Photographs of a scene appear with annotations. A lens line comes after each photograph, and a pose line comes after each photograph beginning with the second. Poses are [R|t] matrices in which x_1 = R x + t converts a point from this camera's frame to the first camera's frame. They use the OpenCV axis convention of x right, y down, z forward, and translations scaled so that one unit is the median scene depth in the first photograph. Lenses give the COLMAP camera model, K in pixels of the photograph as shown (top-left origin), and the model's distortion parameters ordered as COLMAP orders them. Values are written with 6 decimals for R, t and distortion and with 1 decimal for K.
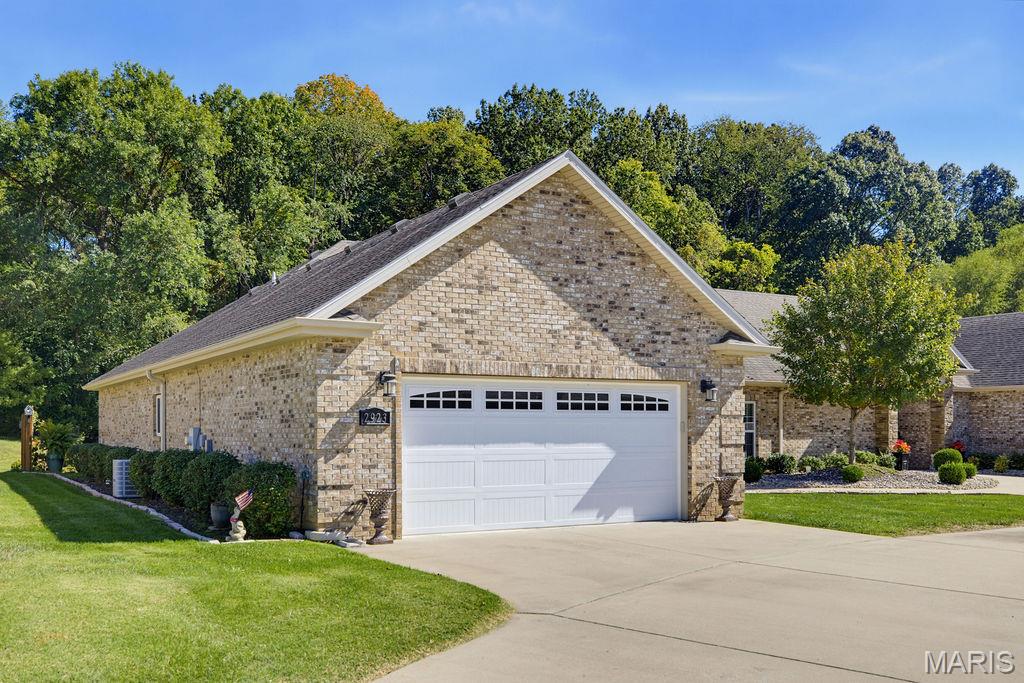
lens RADIAL K [[956.2, 0, 530.7], [0, 956.2, 427.5], [0, 0, 1]] dist [-0.035029, 0.000000]
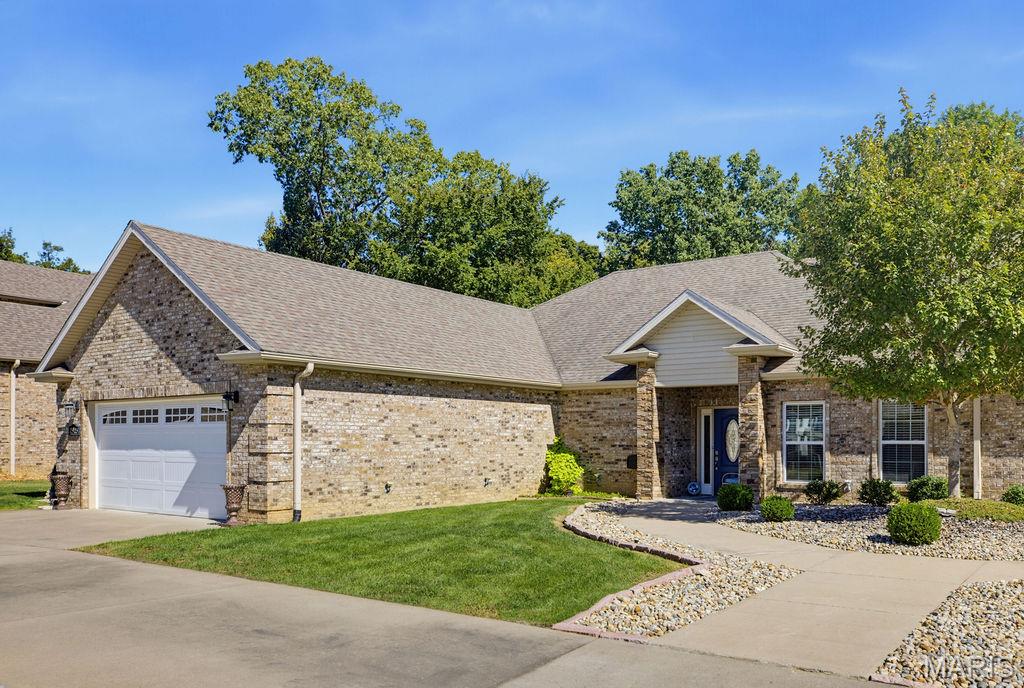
lens RADIAL K [[823.0, 0, 573.8], [0, 823.0, 432.7], [0, 0, 1]] dist [-0.005016, 0.010794]
pose [[0.420630, -0.009394, -0.907184, 1.256550], [-0.001546, 0.999938, -0.011072, 0.006262], [0.907231, 0.006060, 0.420589, 1.040497]]
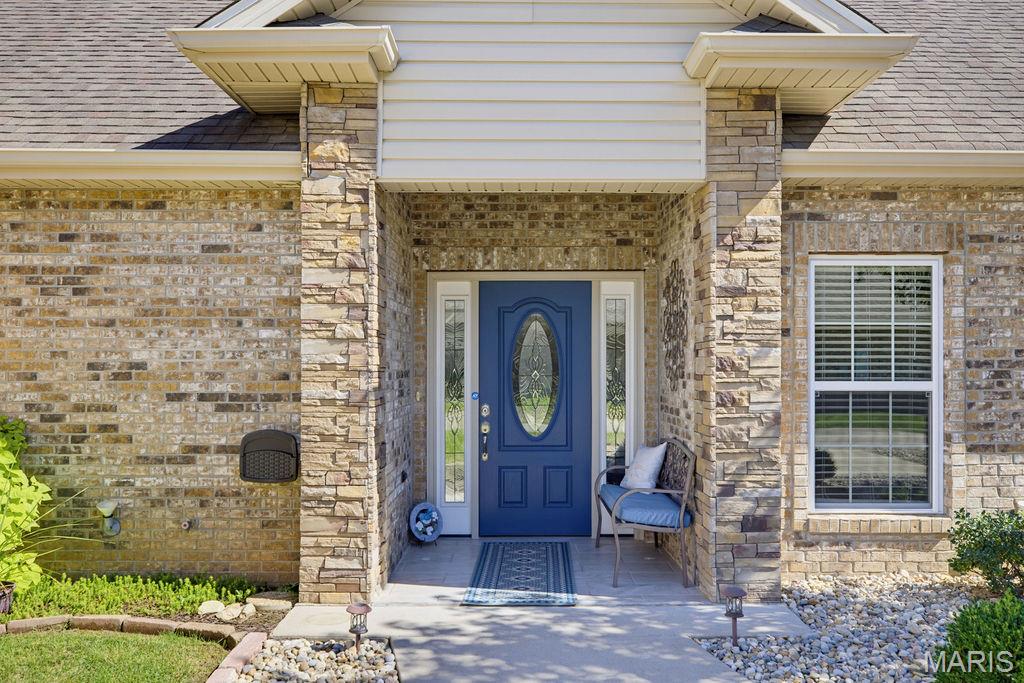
lens RADIAL K [[949.2, 0, 519.2], [0, 949.2, 349.9], [0, 0, 1]] dist [-0.000670, 0.000000]
pose [[0.857826, -0.002020, -0.513936, 0.399058], [-0.003278, 0.999950, -0.009402, -0.005076], [0.513929, 0.009750, 0.857777, 1.385845]]
